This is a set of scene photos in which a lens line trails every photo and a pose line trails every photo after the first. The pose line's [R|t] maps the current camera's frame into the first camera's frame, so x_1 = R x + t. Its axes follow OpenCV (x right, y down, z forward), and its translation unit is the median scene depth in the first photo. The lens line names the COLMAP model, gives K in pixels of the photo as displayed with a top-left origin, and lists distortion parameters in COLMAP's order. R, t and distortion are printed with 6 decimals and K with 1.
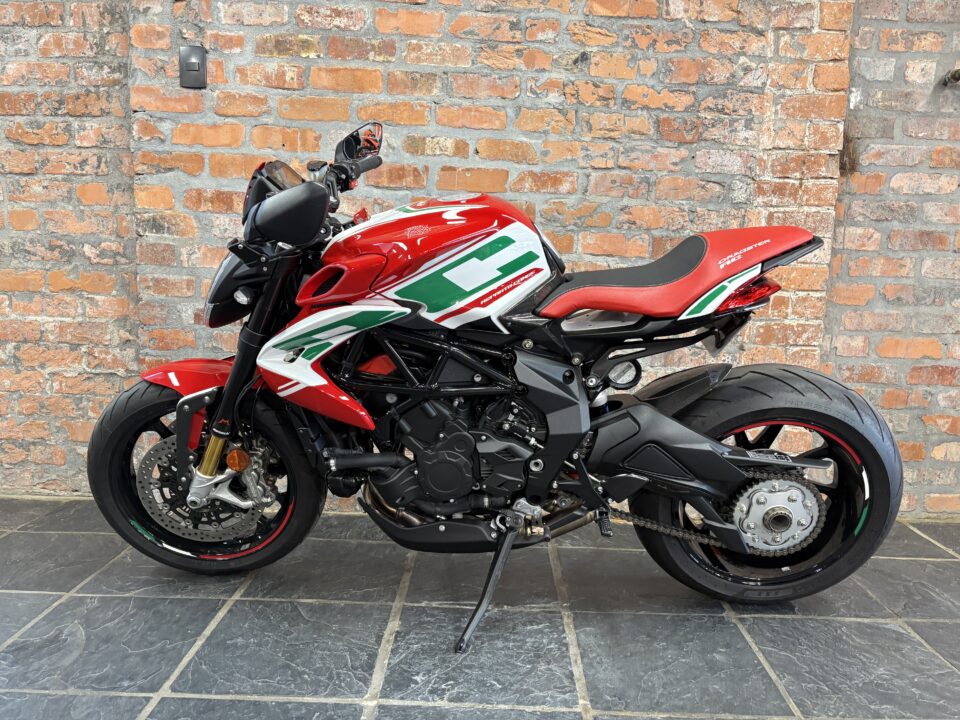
lens RADIAL K [[724.2, 0, 481.3], [0, 724.2, 361.0], [0, 0, 1]] dist [0.039236, -0.041035]
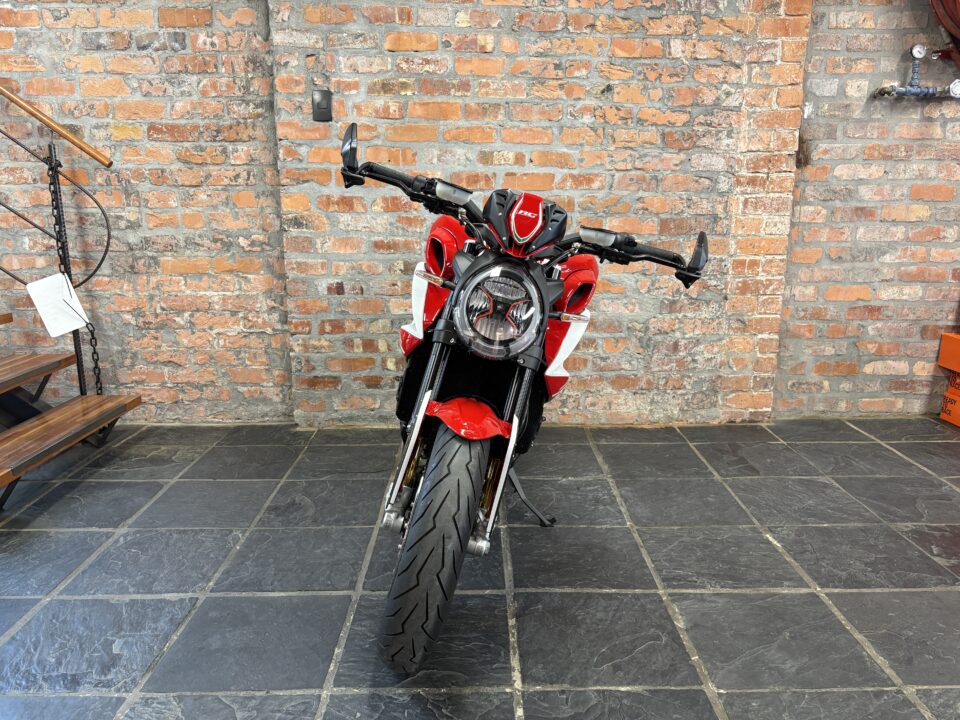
lens RADIAL K [[724.0, 0, 480.6], [0, 724.0, 362.1], [0, 0, 1]] dist [0.027538, -0.015886]
pose [[0.999322, -0.035044, 0.011329, -0.128923], [0.033927, 0.995620, 0.087124, -0.033821], [-0.014333, -0.086681, 0.996133, -0.384649]]
